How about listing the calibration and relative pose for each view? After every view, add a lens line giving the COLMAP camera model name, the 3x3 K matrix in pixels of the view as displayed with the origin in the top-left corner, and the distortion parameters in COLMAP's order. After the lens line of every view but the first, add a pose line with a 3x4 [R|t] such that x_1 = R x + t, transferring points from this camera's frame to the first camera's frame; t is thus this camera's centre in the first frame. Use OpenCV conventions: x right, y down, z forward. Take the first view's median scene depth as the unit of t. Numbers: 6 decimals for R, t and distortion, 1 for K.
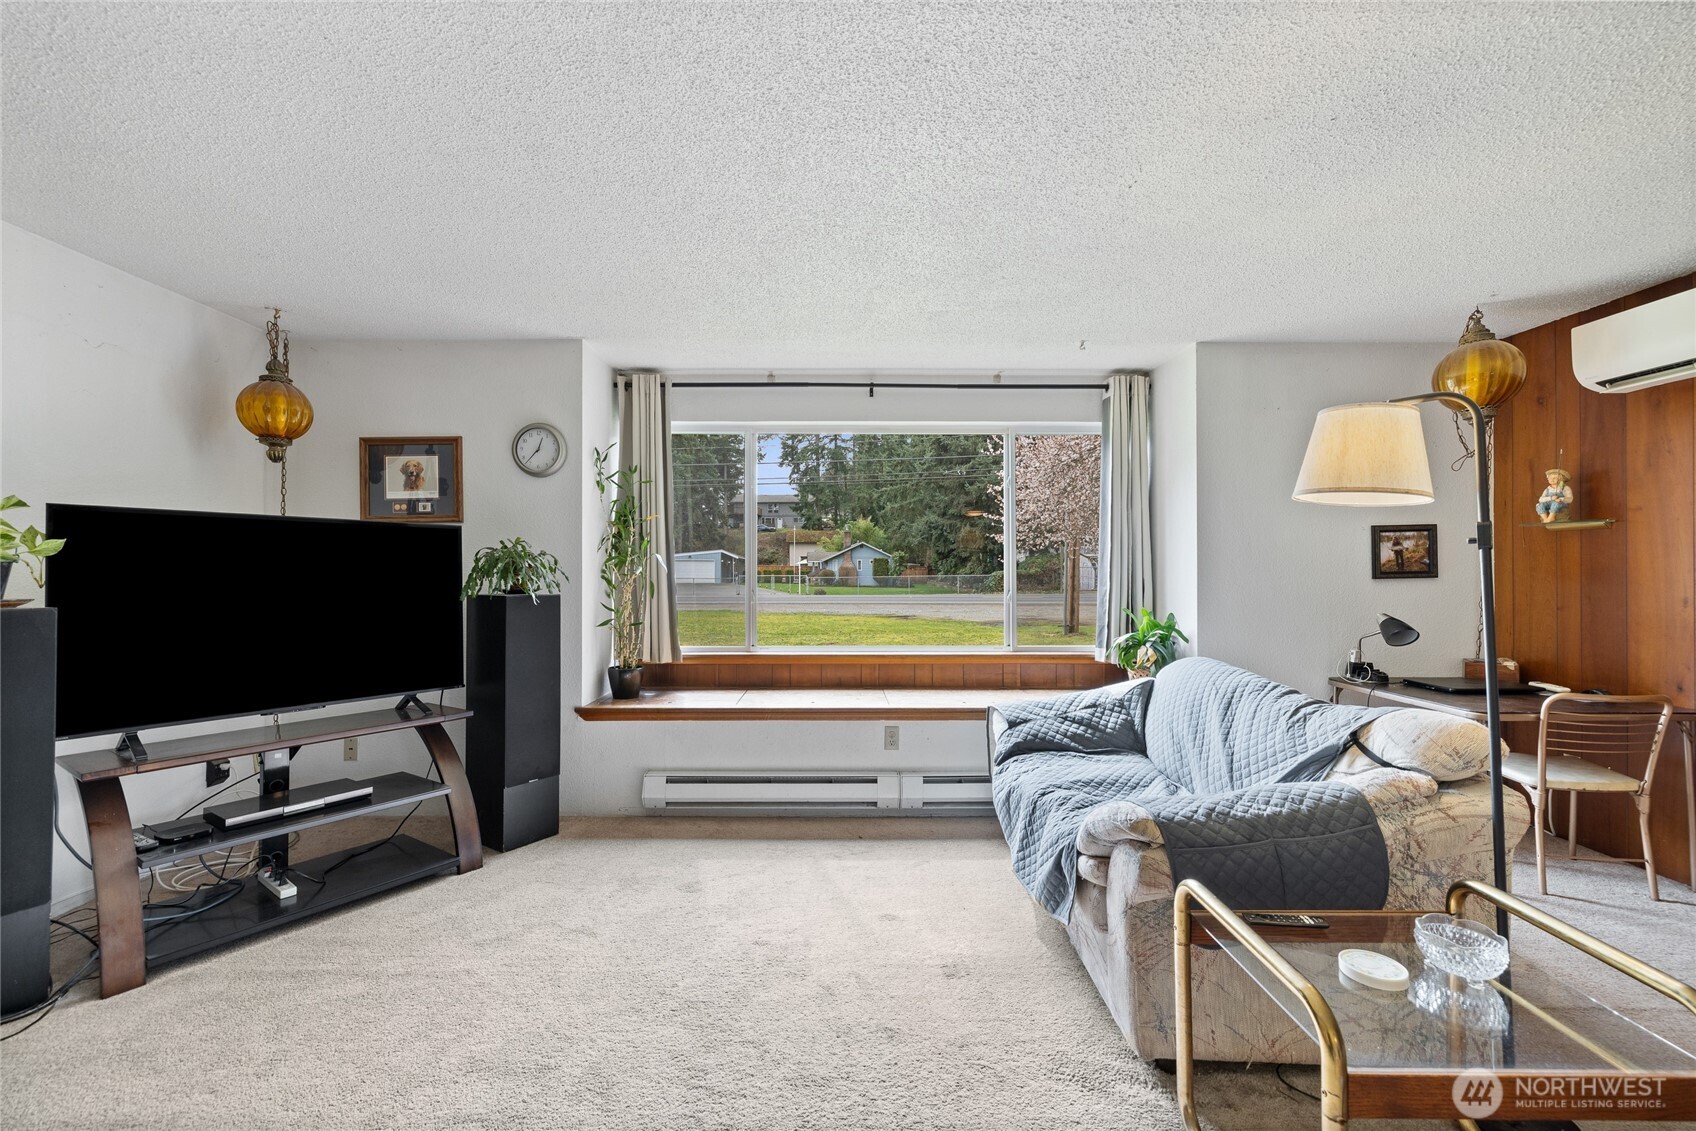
lens RADIAL K [[716.4, 0, 848.0], [0, 716.4, 565.5], [0, 0, 1]] dist [0.001621, 0.000308]
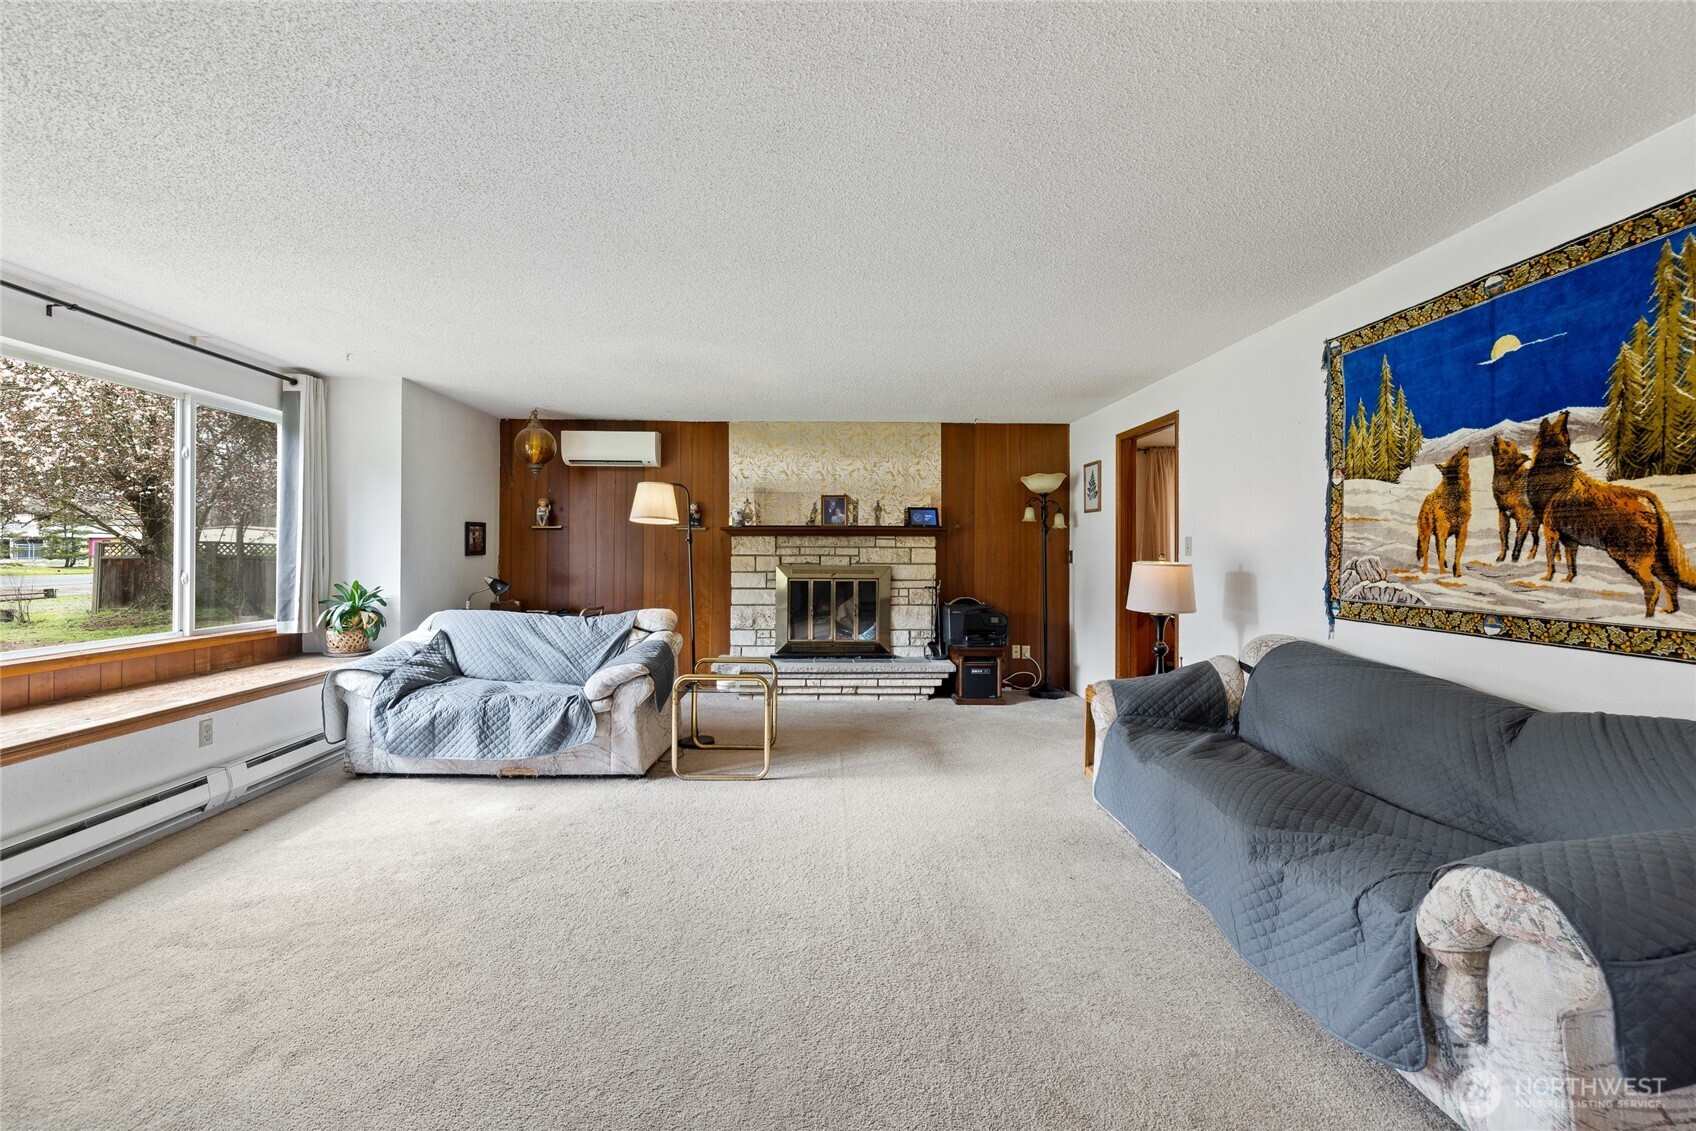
lens RADIAL K [[709.3, 0, 833.5], [0, 709.3, 556.6], [0, 0, 1]] dist [0.000304, 0.000356]
pose [[-0.009384, -0.003912, 0.999948, -0.872443], [-0.011766, 0.999924, 0.003801, 0.004846], [-0.999887, -0.011730, -0.009429, 0.222531]]
